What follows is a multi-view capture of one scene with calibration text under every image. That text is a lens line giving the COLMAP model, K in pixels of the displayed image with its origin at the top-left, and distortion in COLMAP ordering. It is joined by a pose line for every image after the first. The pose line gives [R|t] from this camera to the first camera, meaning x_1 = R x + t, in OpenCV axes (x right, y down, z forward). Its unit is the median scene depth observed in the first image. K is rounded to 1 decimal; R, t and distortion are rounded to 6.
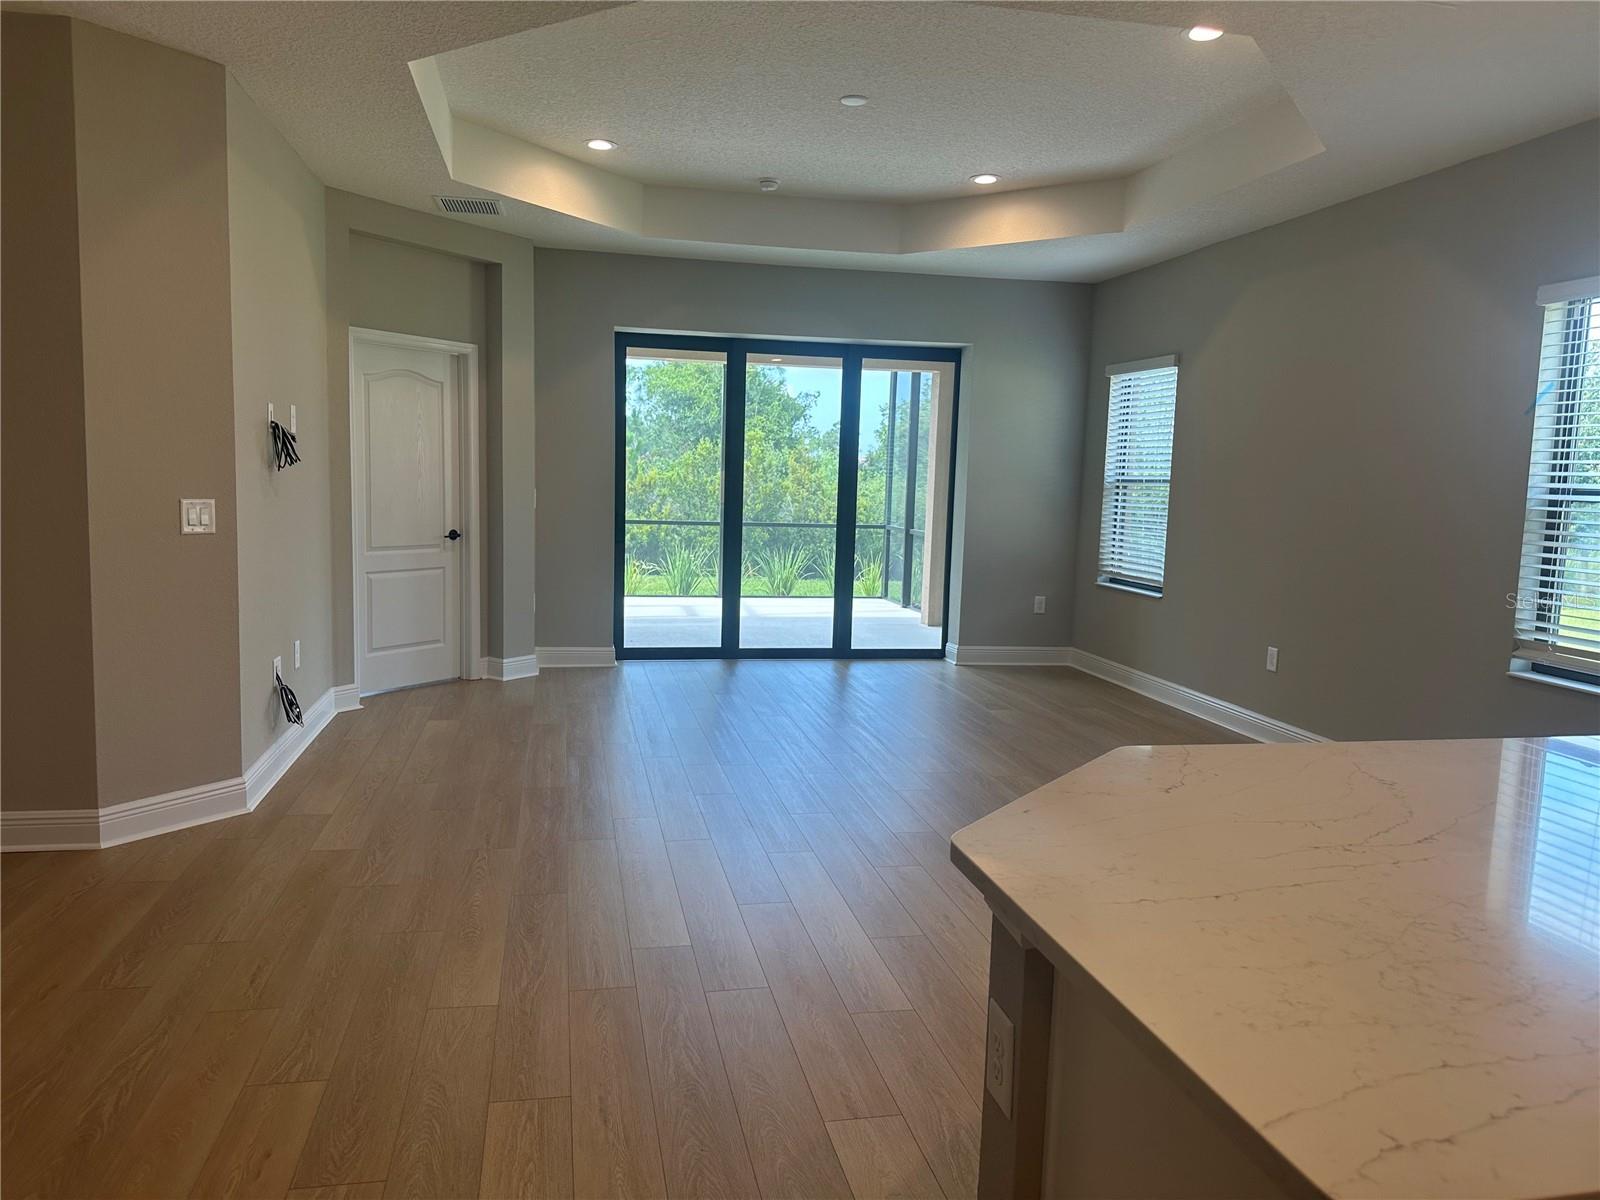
lens RADIAL K [[1132.7, 0, 800.0], [0, 1132.7, 600.0], [0, 0, 1]] dist [0.078503, -0.000296]
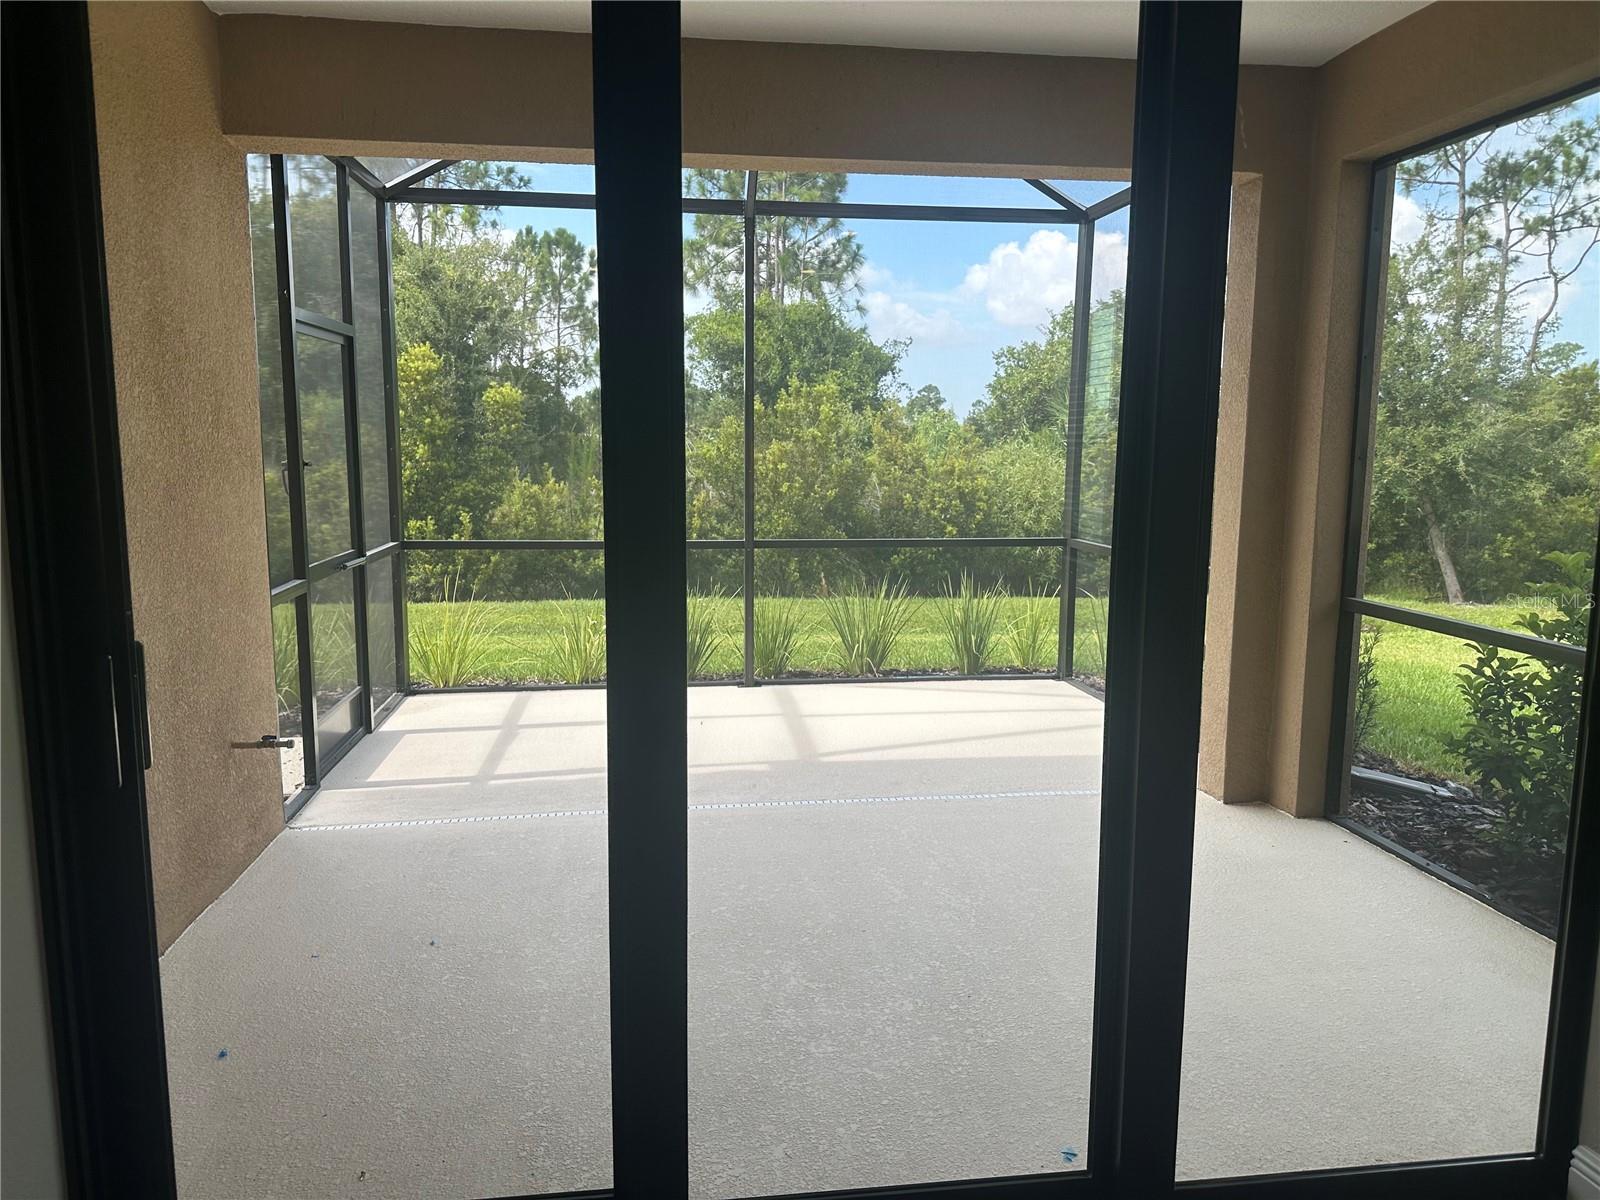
lens RADIAL K [[1132.7, 0, 800.0], [0, 1132.7, 600.0], [0, 0, 1]] dist [0.078503, -0.000296]
pose [[0.997069, -0.014361, -0.075148, -0.004042], [0.016220, 0.999576, 0.024178, -0.031429], [0.074769, -0.025326, 0.996879, 0.281236]]
